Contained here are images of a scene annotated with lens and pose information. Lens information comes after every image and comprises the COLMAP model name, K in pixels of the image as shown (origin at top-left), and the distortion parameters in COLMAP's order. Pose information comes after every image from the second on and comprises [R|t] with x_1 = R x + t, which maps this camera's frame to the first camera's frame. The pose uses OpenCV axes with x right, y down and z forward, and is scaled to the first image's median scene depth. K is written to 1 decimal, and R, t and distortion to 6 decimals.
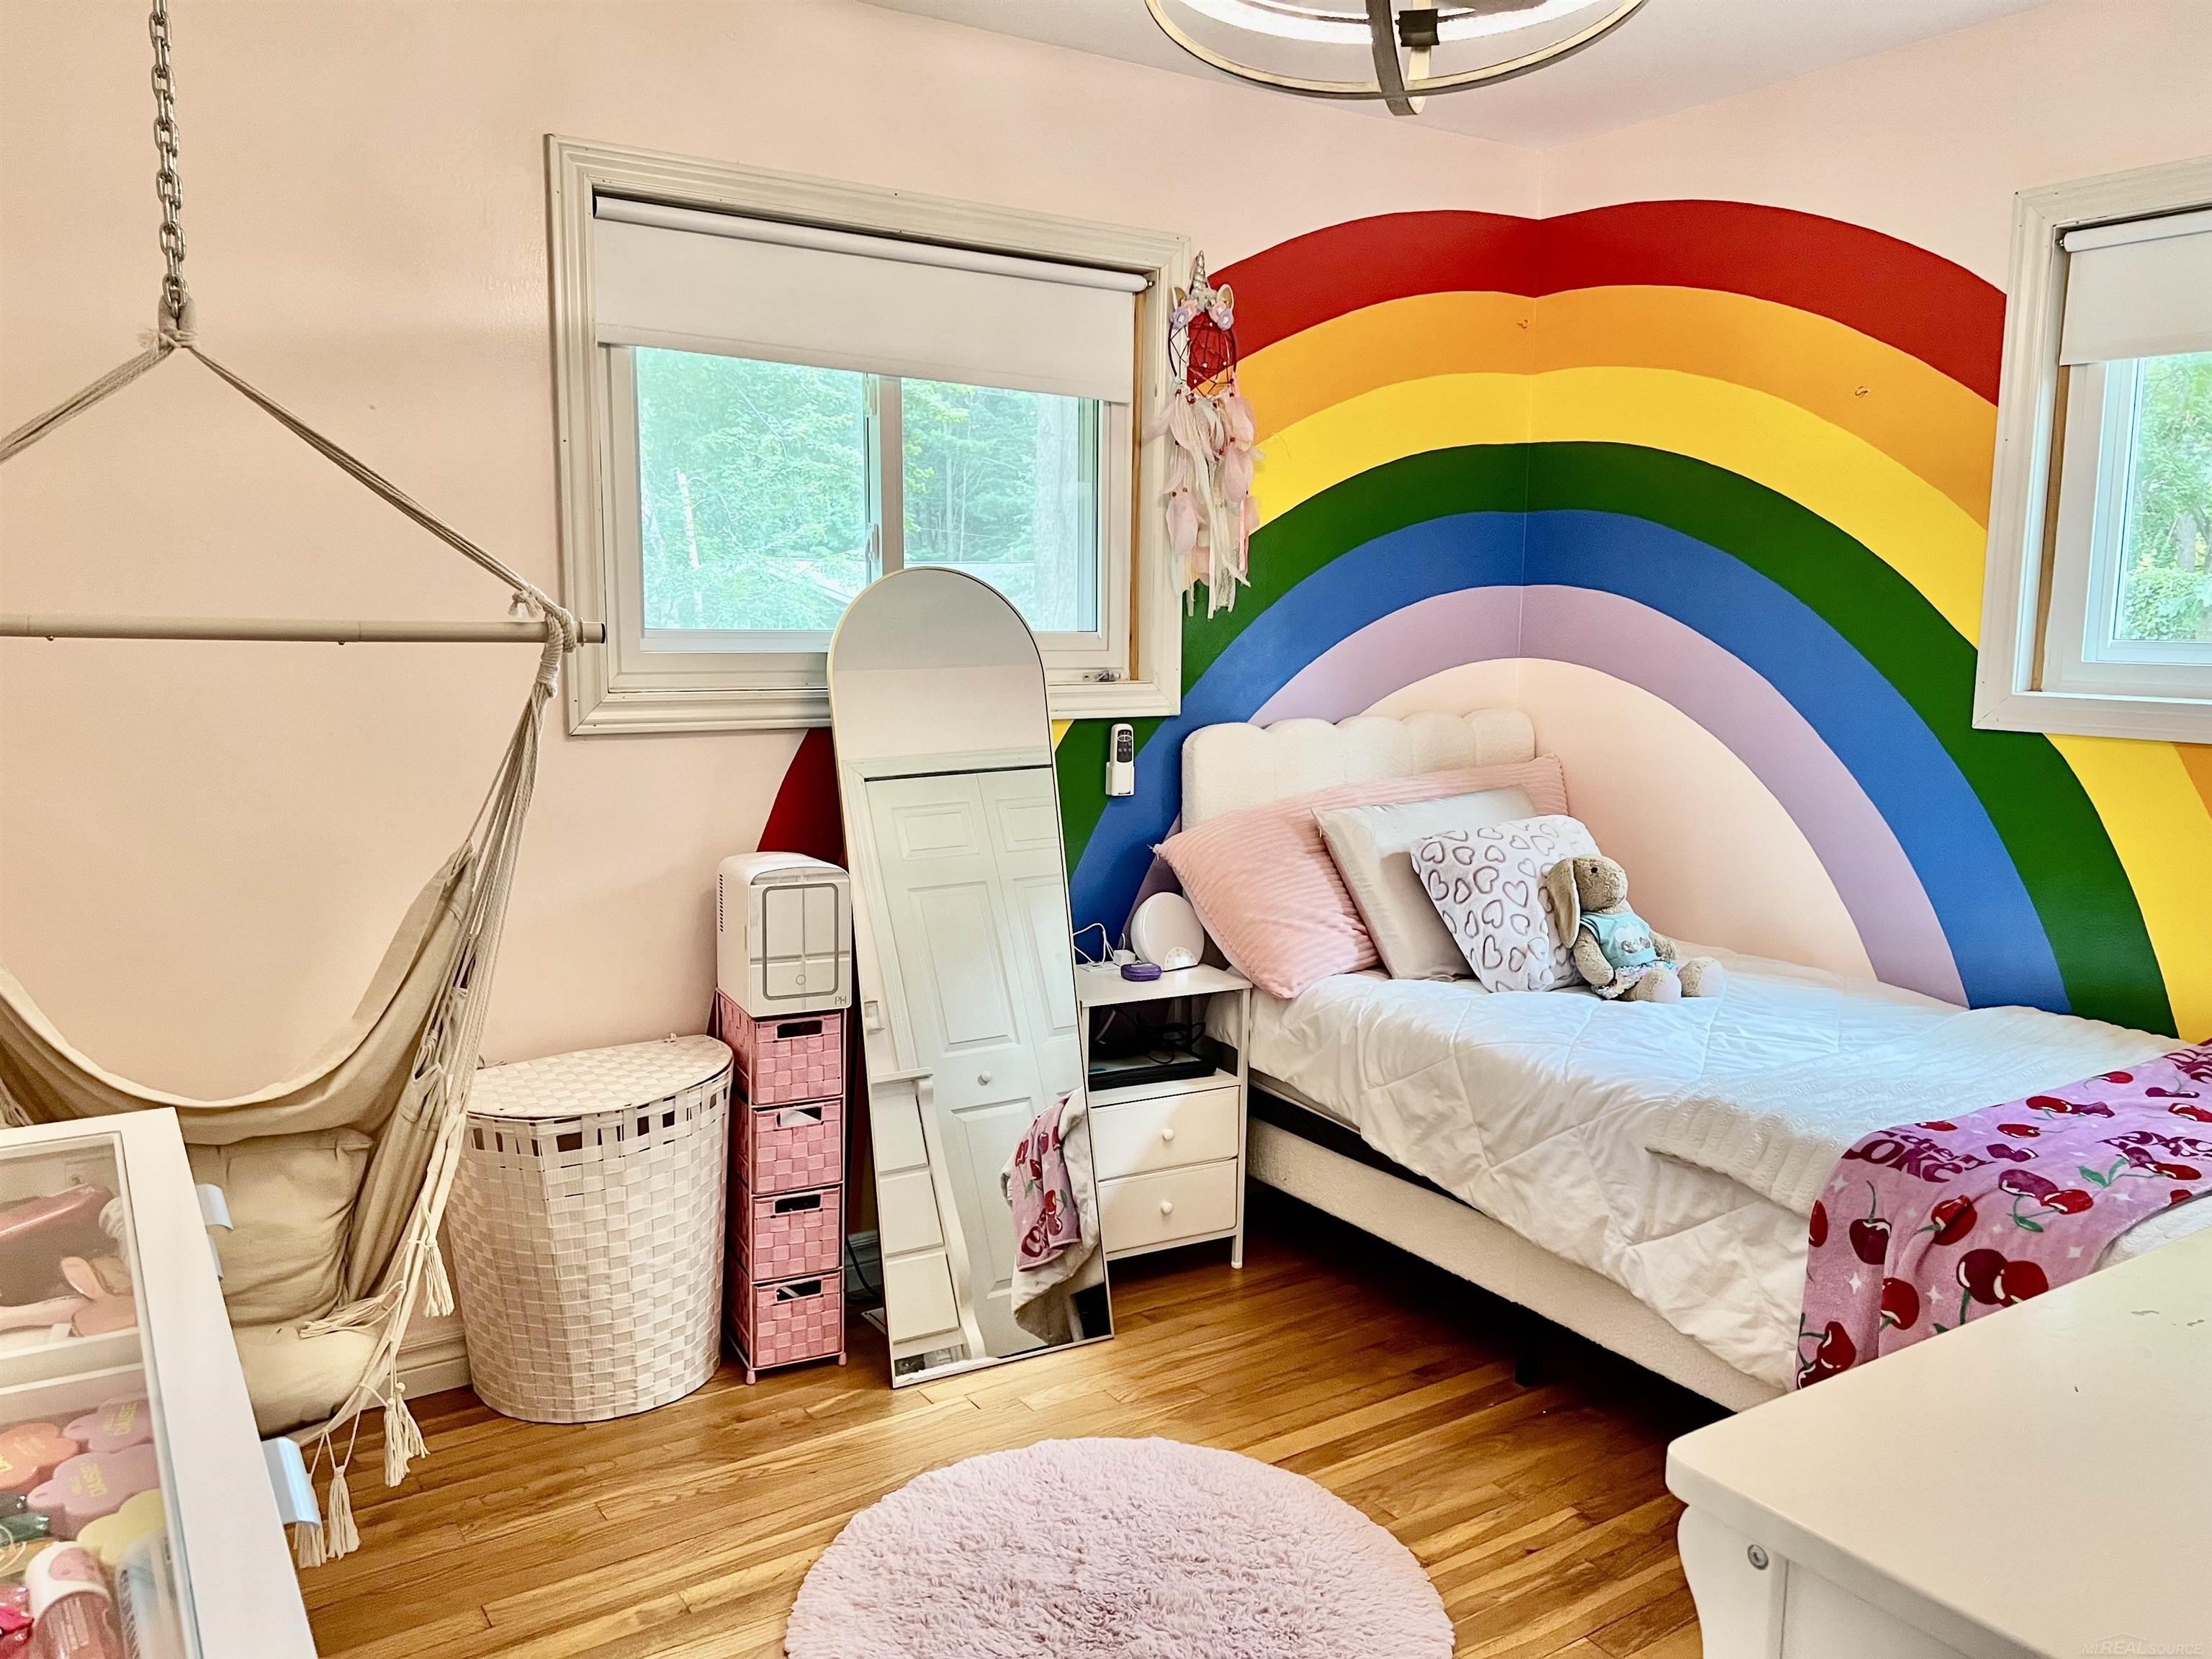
lens RADIAL K [[1655.7, 0, 1101.8], [0, 1655.7, 829.7], [0, 0, 1]] dist [-0.004579, -0.025571]
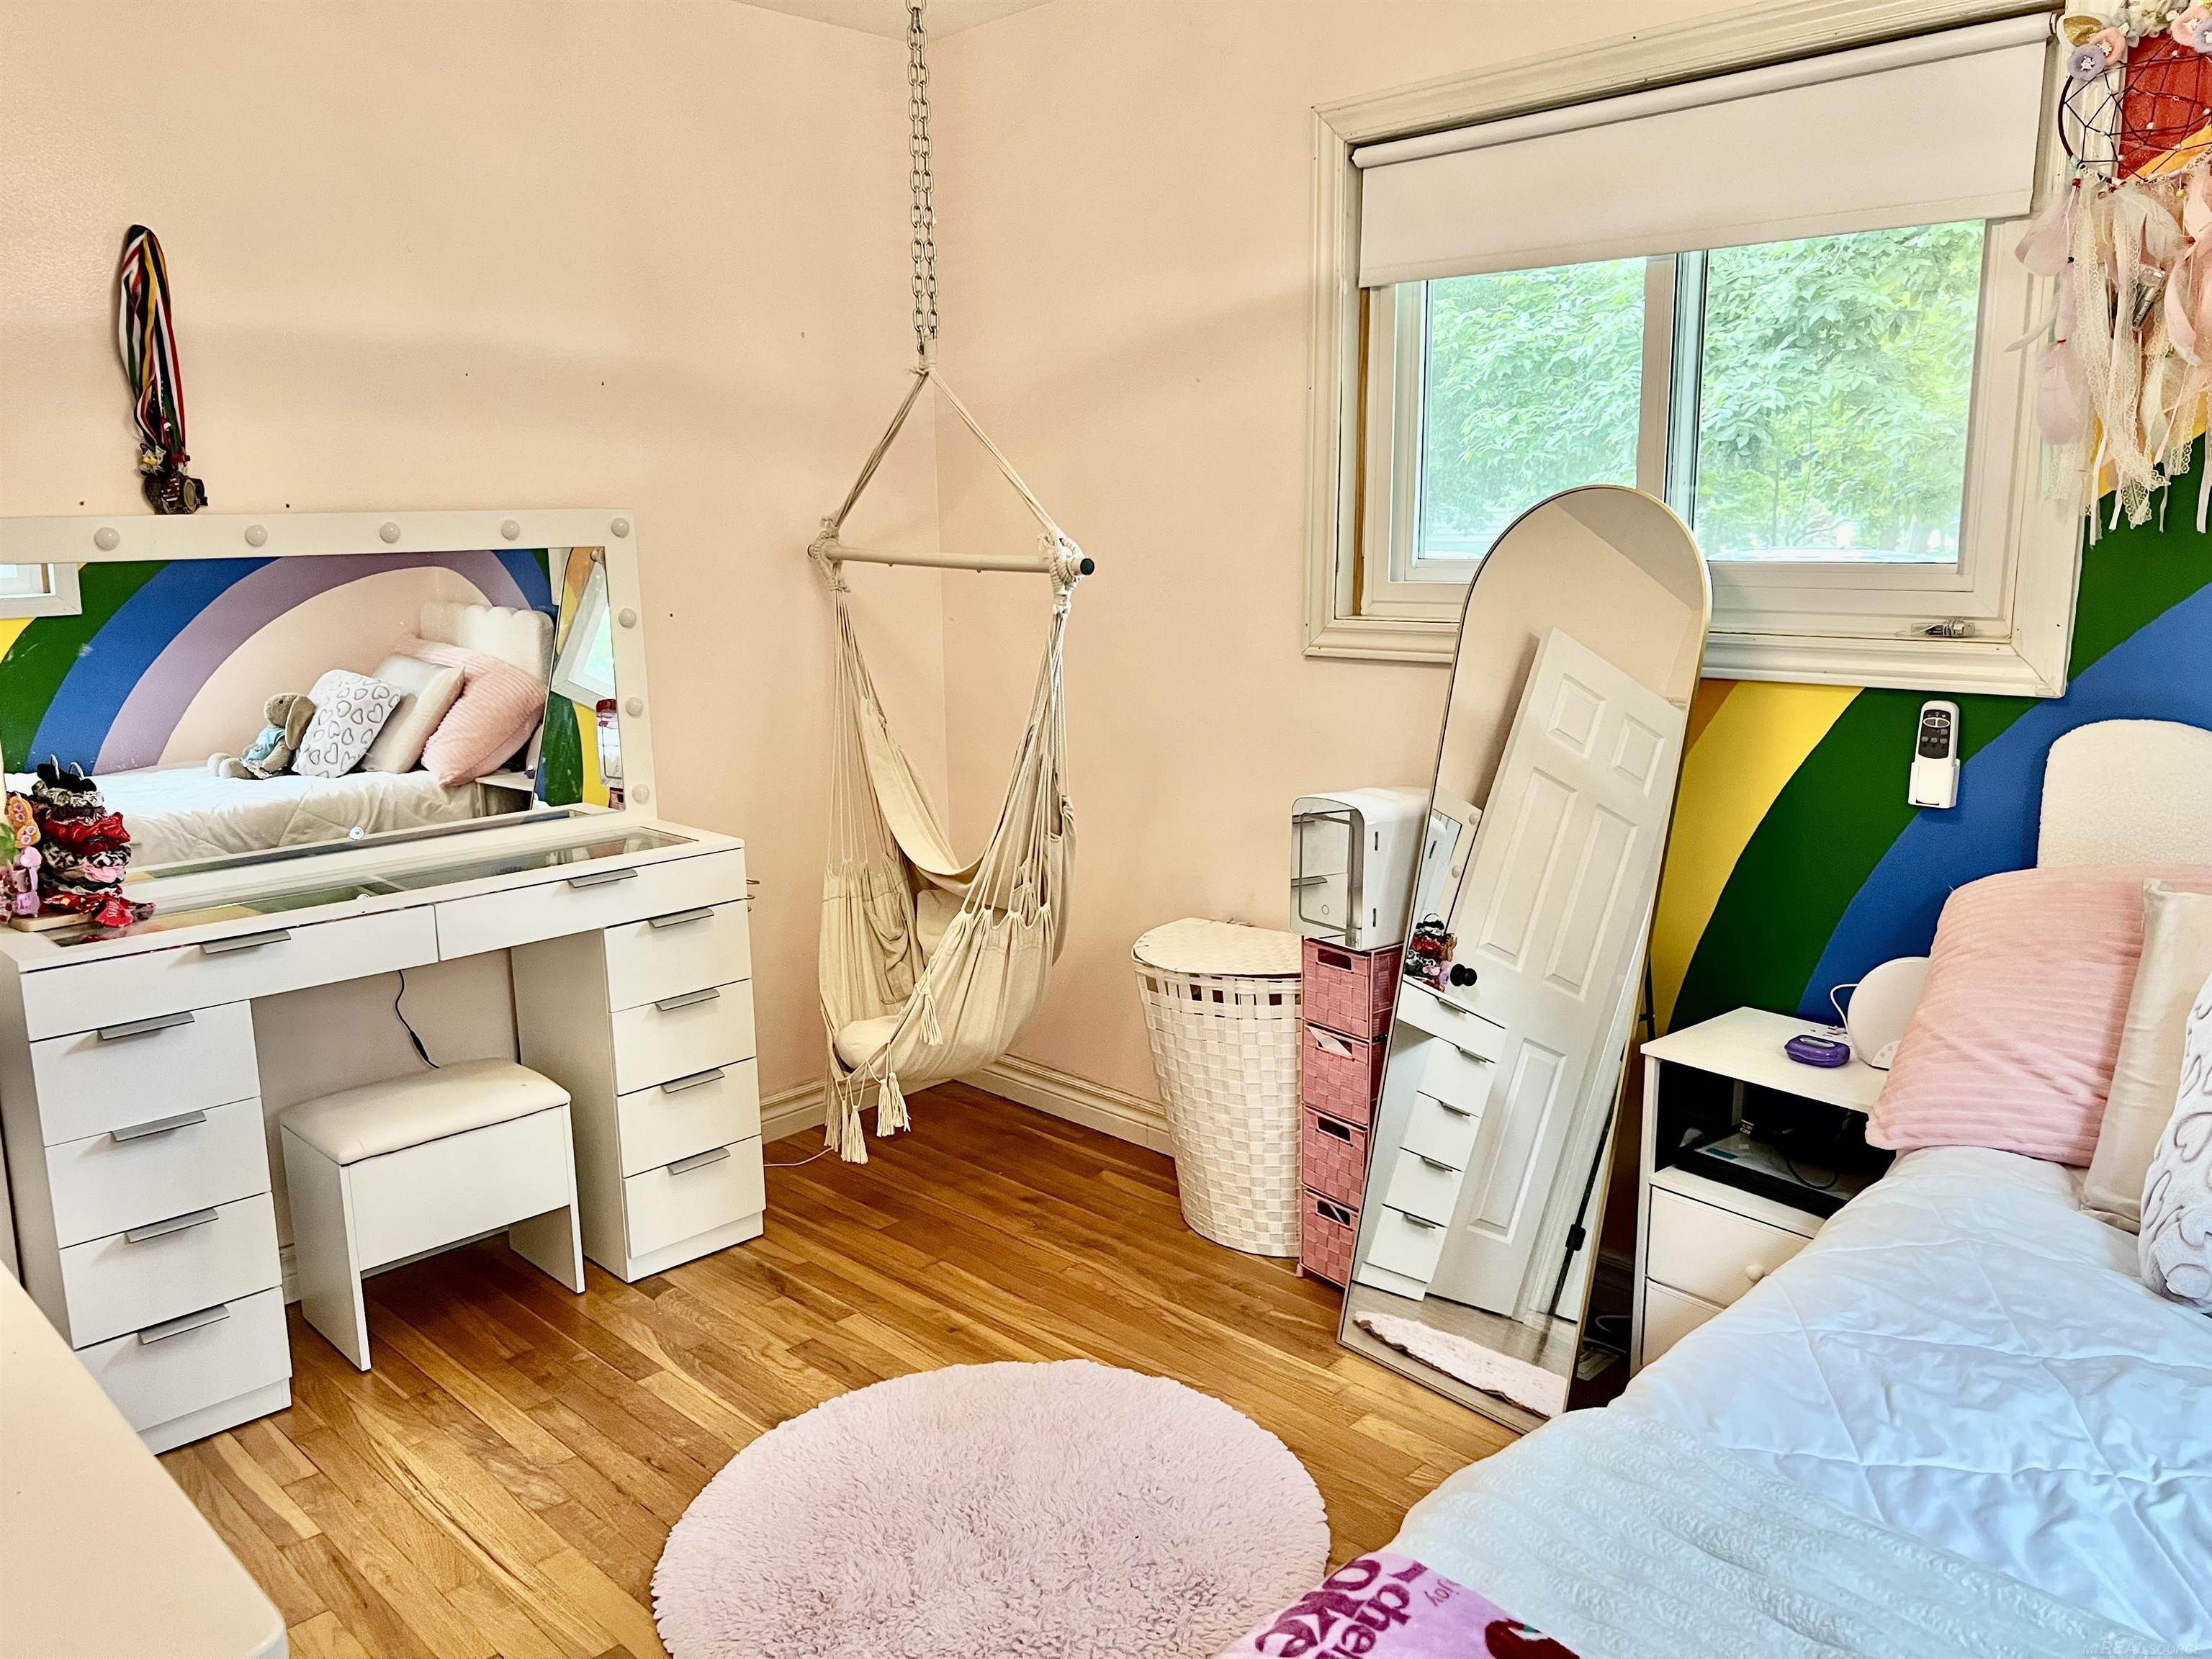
lens RADIAL K [[1655.7, 0, 1096.1], [0, 1655.7, 835.9], [0, 0, 1]] dist [-0.004579, -0.025571]
pose [[0.184191, 0.168792, -0.968289, 0.746593], [-0.117505, 0.981860, 0.148805, -0.084983], [0.975841, 0.086370, 0.200683, 0.639218]]
